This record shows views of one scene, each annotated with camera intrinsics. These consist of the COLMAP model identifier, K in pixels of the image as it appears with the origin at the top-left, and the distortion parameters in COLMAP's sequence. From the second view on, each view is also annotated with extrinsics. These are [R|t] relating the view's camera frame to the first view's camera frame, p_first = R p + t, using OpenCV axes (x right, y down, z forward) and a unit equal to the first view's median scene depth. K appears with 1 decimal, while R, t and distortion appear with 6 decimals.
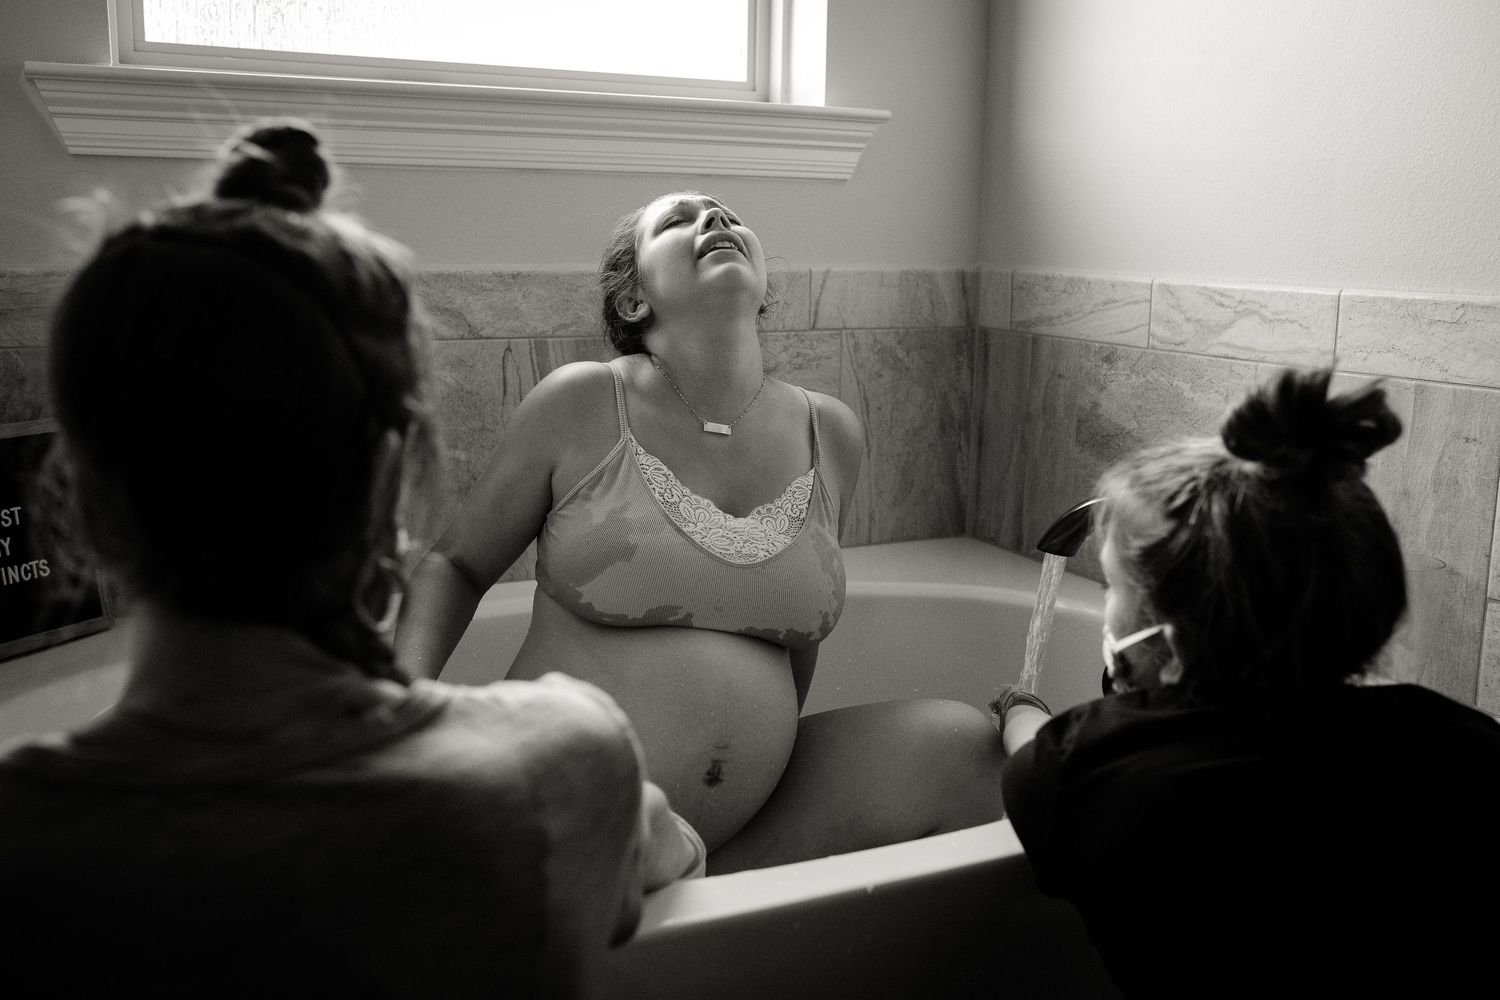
lens RADIAL K [[1443.9, 0, 749.3], [0, 1443.9, 498.0], [0, 0, 1]] dist [0.000491, 0.000000]
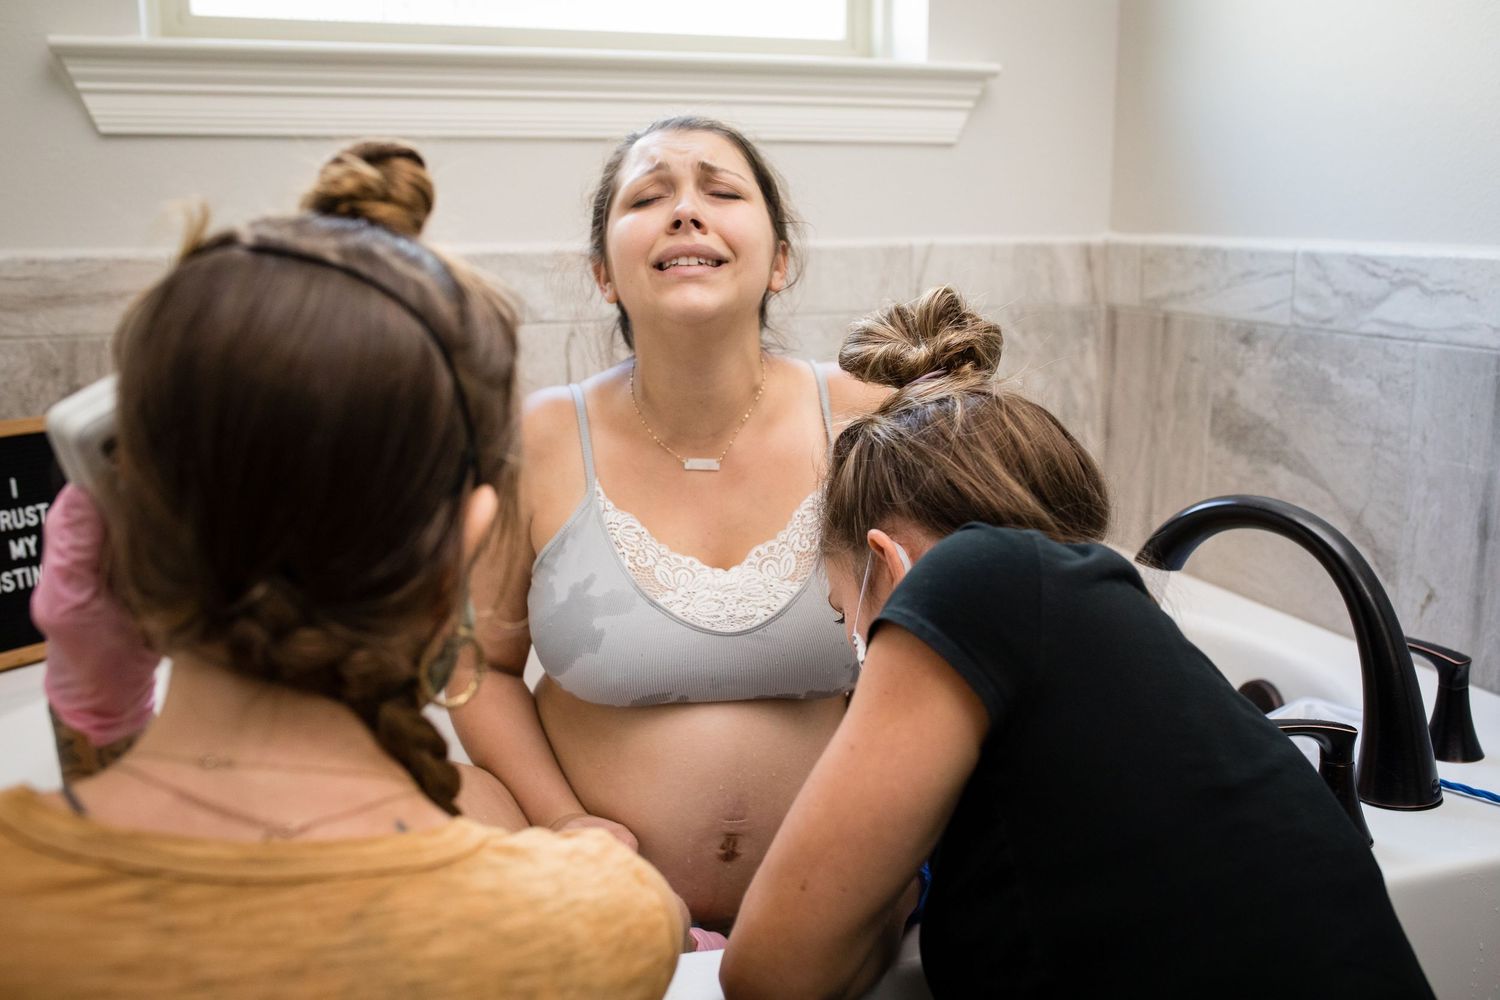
lens RADIAL K [[1443.9, 0, 752.4], [0, 1443.9, 499.8], [0, 0, 1]] dist [0.000491, 0.000000]
pose [[0.991358, 0.005997, -0.131047, 0.068770], [-0.004626, 0.999931, 0.010763, -0.007505], [0.131103, -0.010064, 0.991318, 0.095518]]
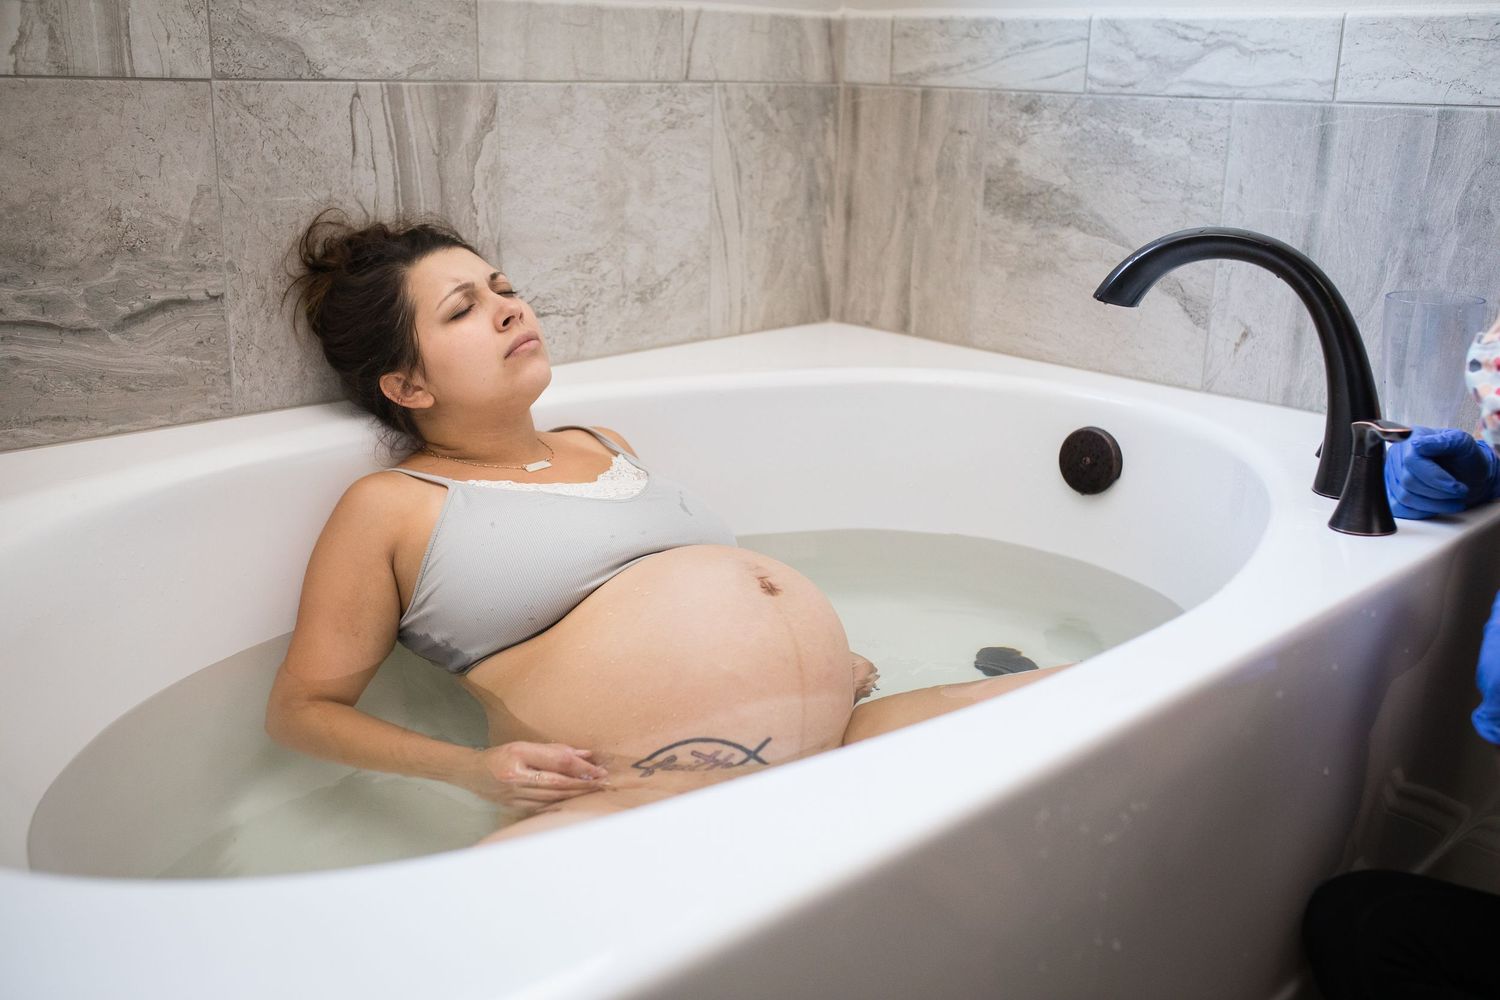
lens RADIAL K [[1443.9, 0, 743.1], [0, 1443.9, 473.2], [0, 0, 1]] dist [0.000491, 0.000000]
pose [[0.948902, -0.080031, 0.305254, -0.220882], [0.050316, 0.993303, 0.104009, 0.028381], [-0.311533, -0.083335, 0.946574, 0.181575]]
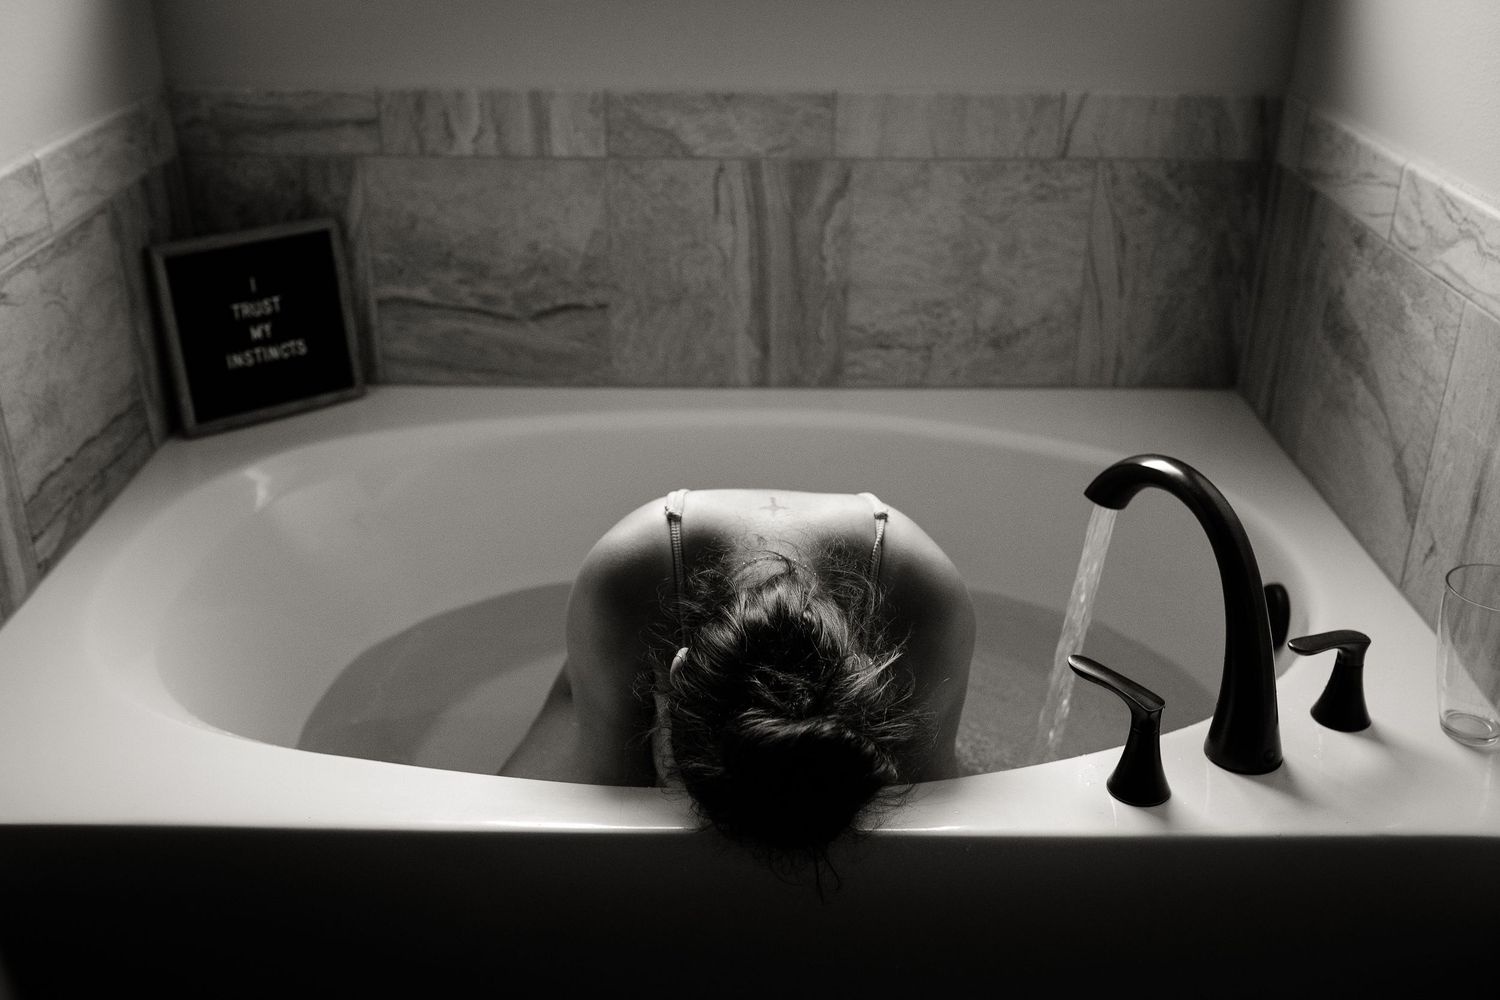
lens RADIAL K [[1443.9, 0, 754.9], [0, 1443.9, 496.6], [0, 0, 1]] dist [0.000491, 0.000000]
pose [[0.897367, 0.185618, -0.400347, 0.303228], [-0.076142, 0.958754, 0.273851, -0.161302], [0.434666, -0.215261, 0.874487, 0.068121]]
